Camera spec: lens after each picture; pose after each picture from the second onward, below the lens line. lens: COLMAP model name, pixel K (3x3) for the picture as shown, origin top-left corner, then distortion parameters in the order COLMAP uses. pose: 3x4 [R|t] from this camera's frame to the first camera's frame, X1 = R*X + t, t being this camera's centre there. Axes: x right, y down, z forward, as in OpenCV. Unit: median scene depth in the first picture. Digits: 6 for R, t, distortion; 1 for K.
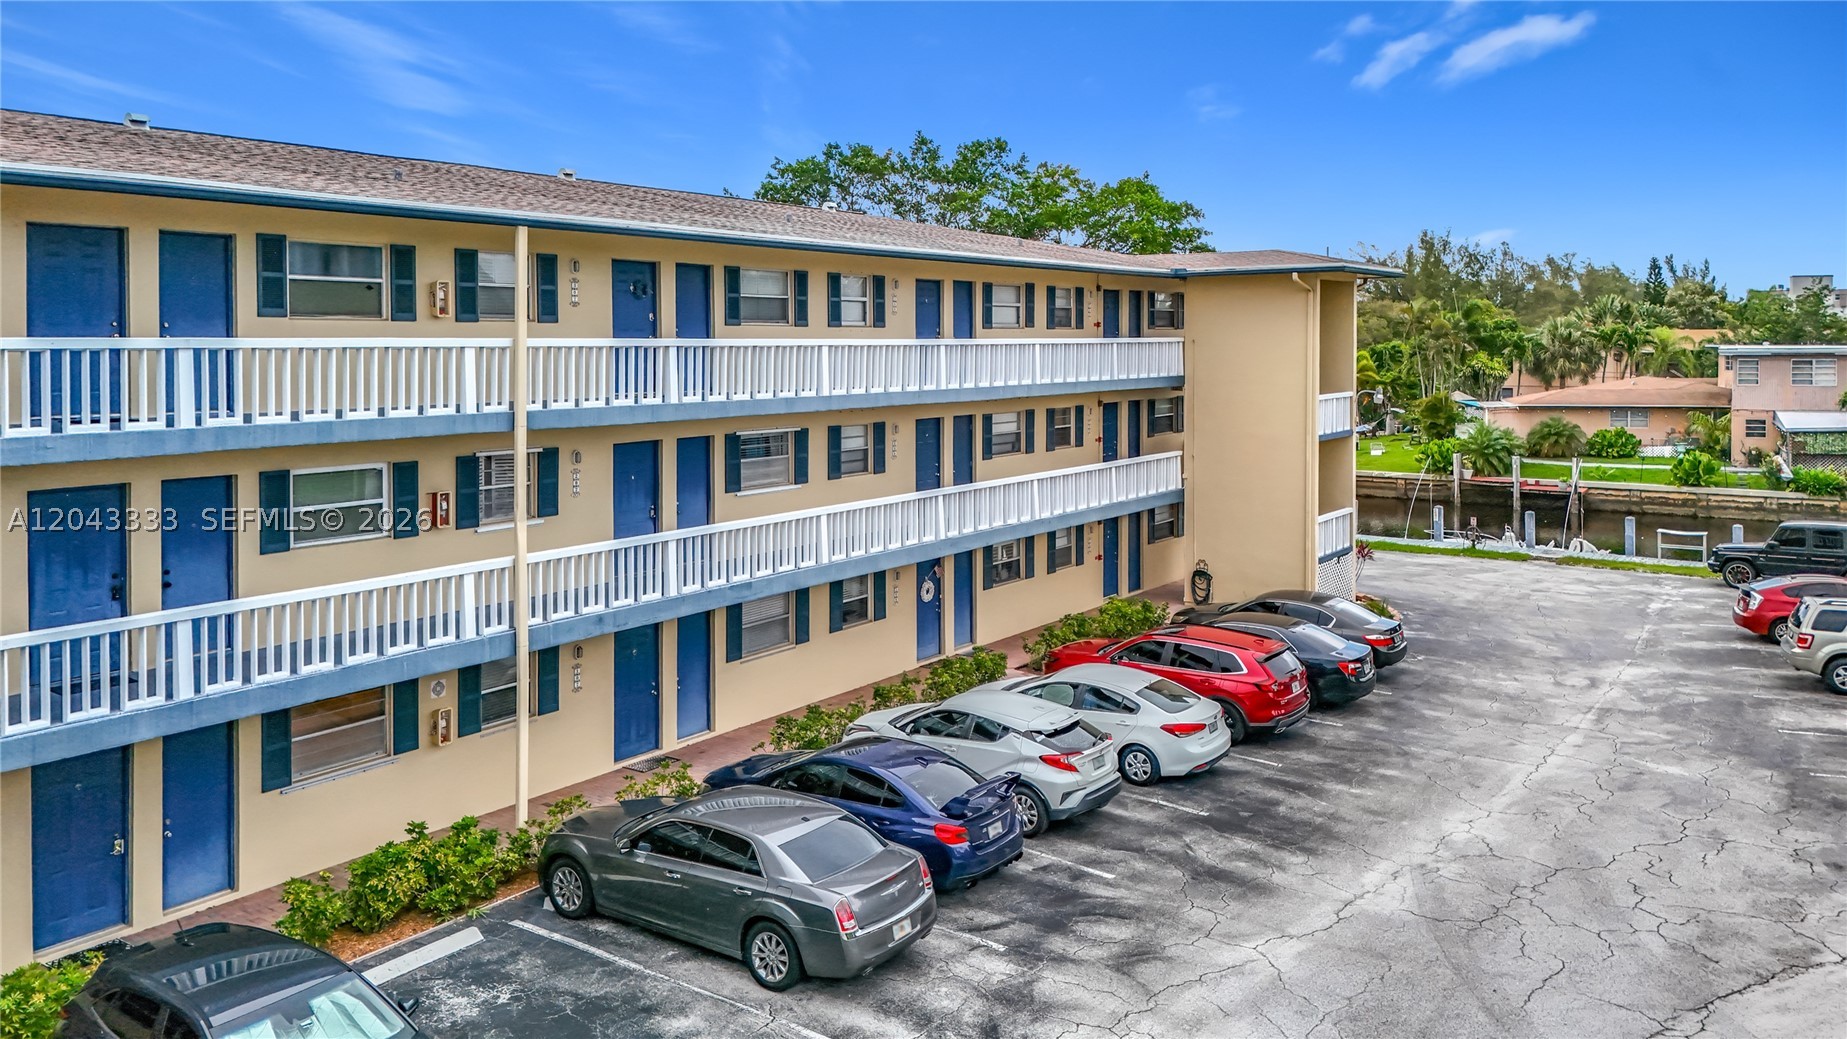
lens RADIAL K [[1389.1, 0, 927.8], [0, 1389.1, 342.7], [0, 0, 1]] dist [0.048742, -0.007040]
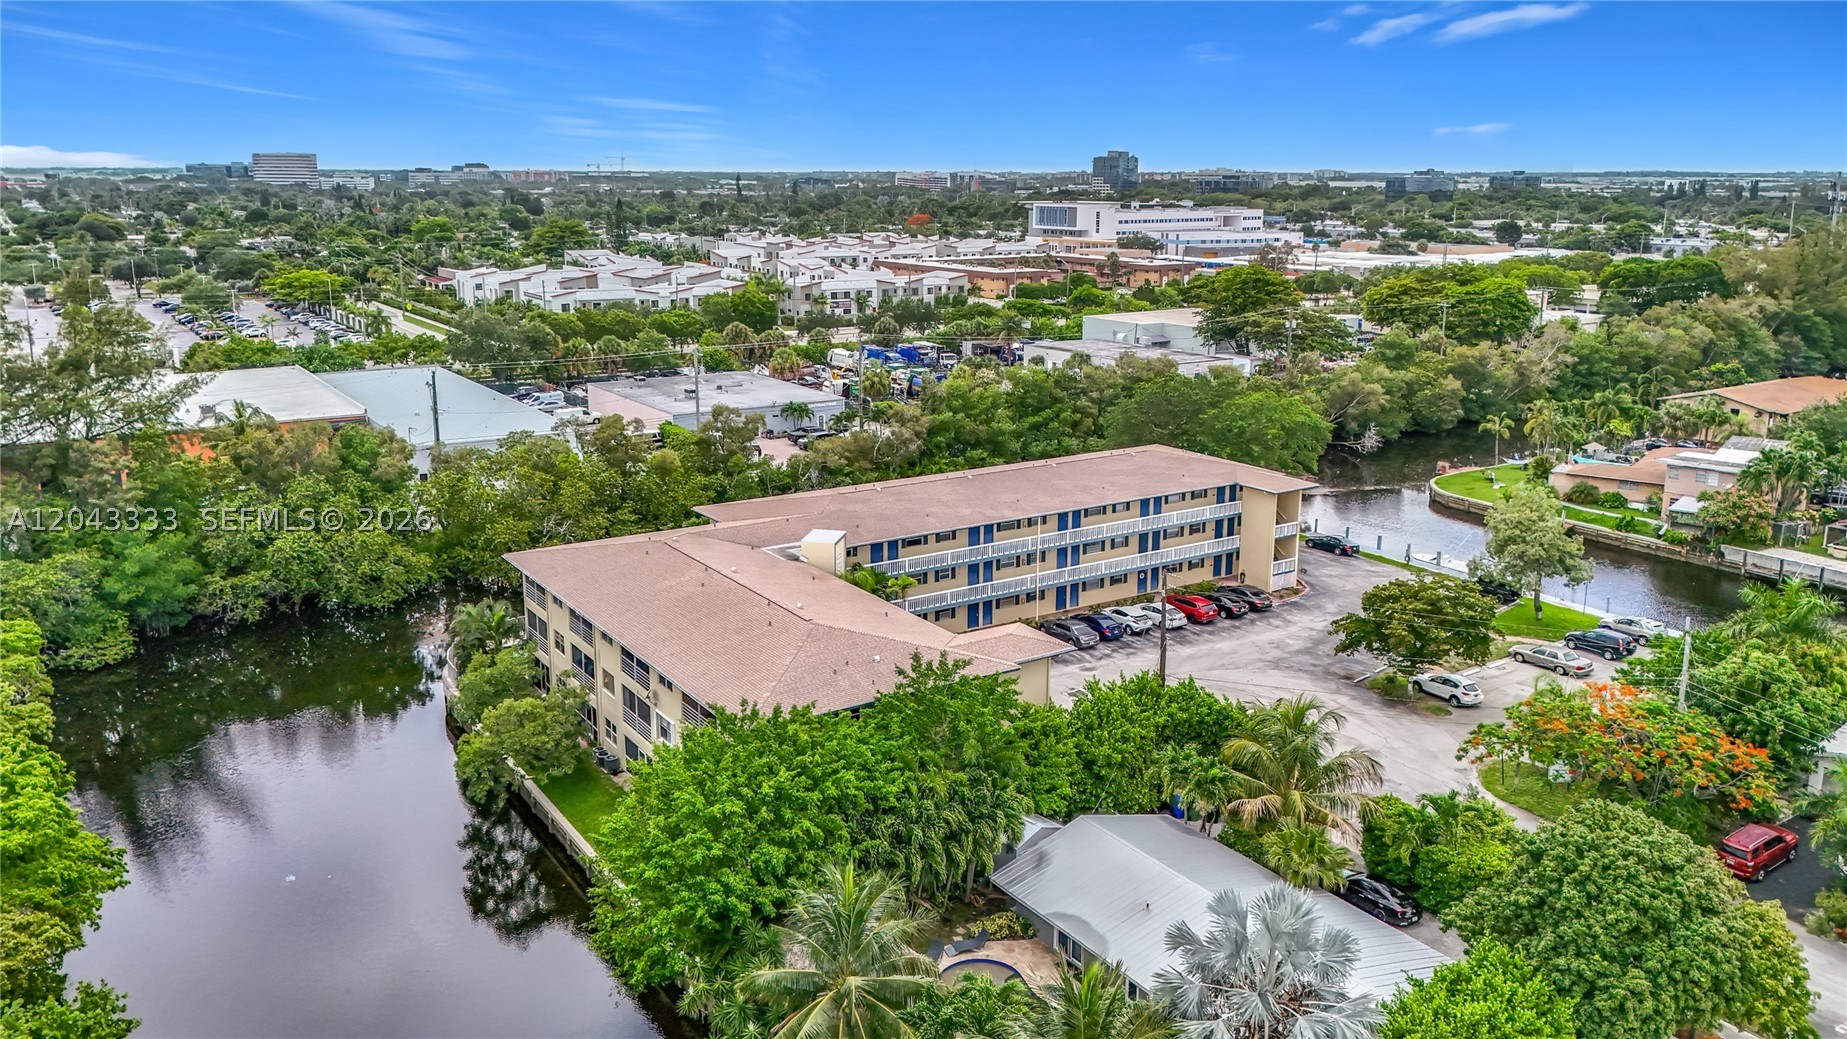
lens RADIAL K [[1428.9, 0, 889.5], [0, 1428.9, 514.9], [0, 0, 1]] dist [0.009990, -0.003229]
pose [[0.923349, 0.100274, -0.370638, 0.311902], [-0.006758, 0.969391, 0.245429, -0.367831], [0.383903, -0.224112, 0.895764, -1.067656]]
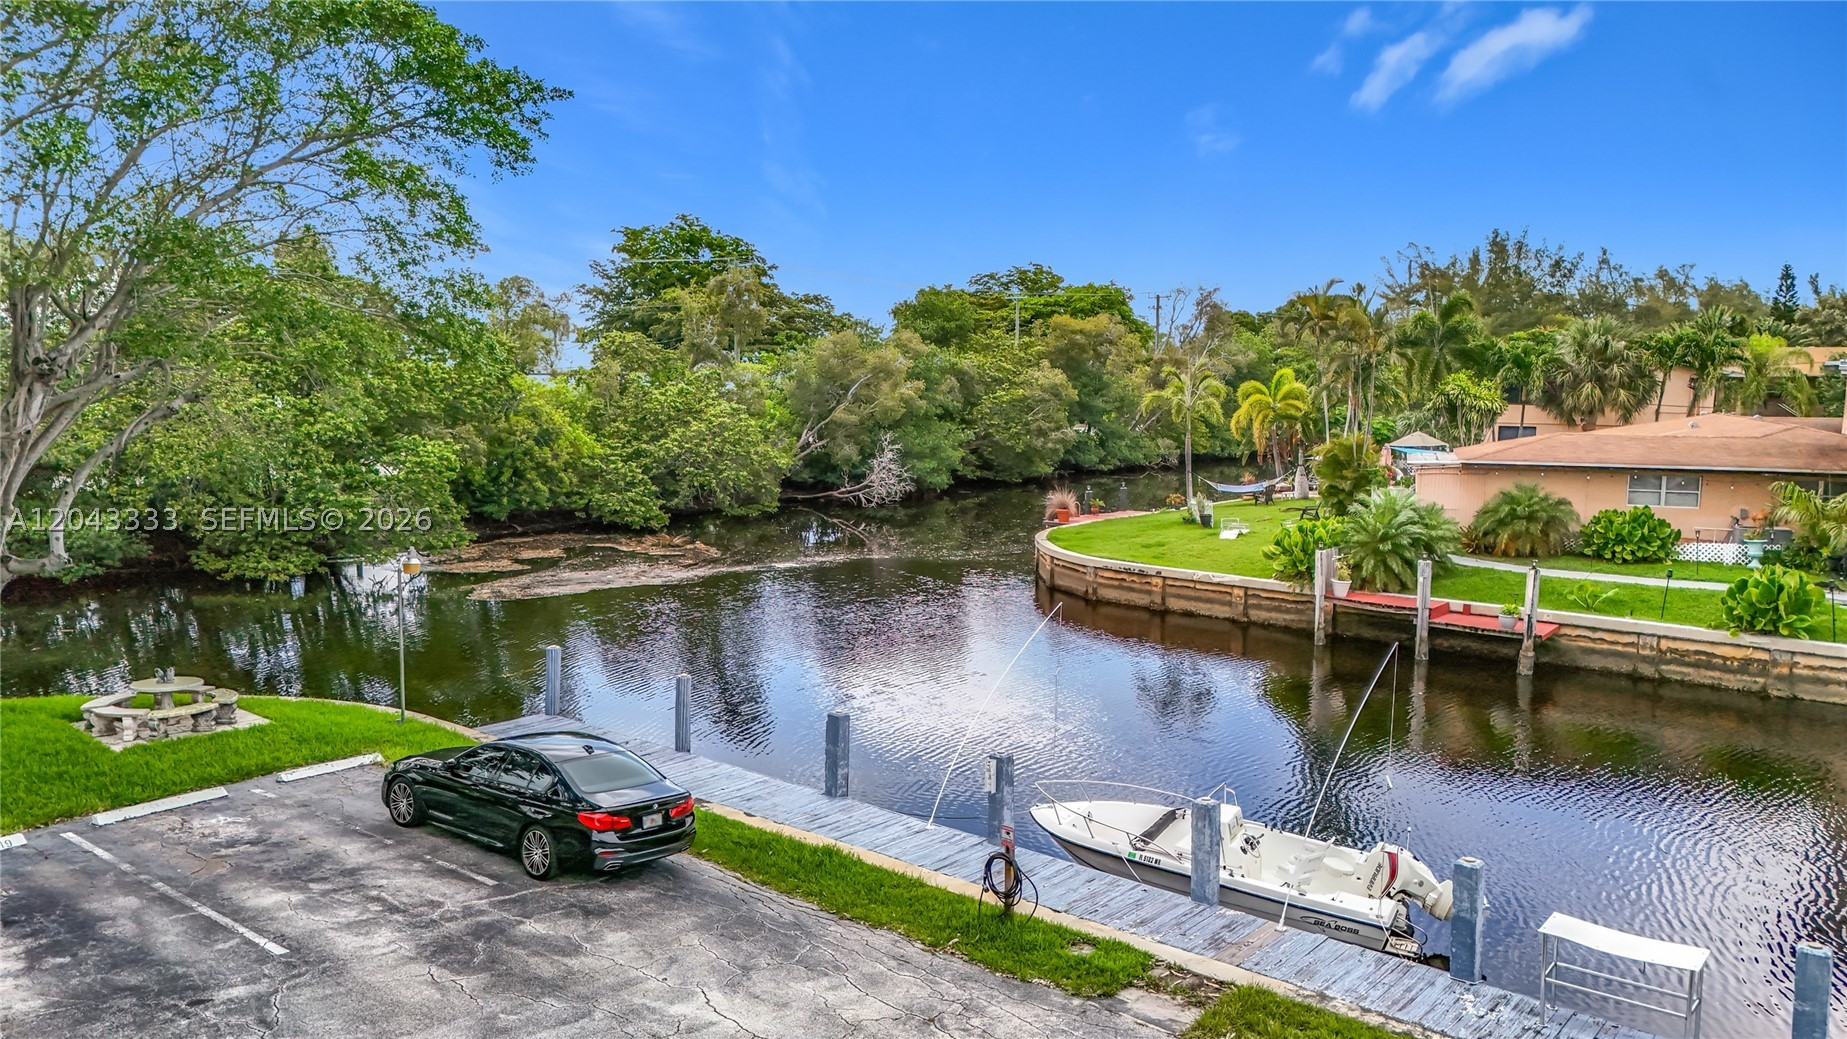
lens RADIAL K [[1366.3, 0, 927.5], [0, 1366.3, 483.0], [0, 0, 1]] dist [0.088009, -0.082046]
pose [[0.996669, 0.023218, -0.078173, 0.260001], [-0.016508, 0.996209, 0.085407, 0.009716], [0.079860, -0.083832, 0.993275, 0.446227]]
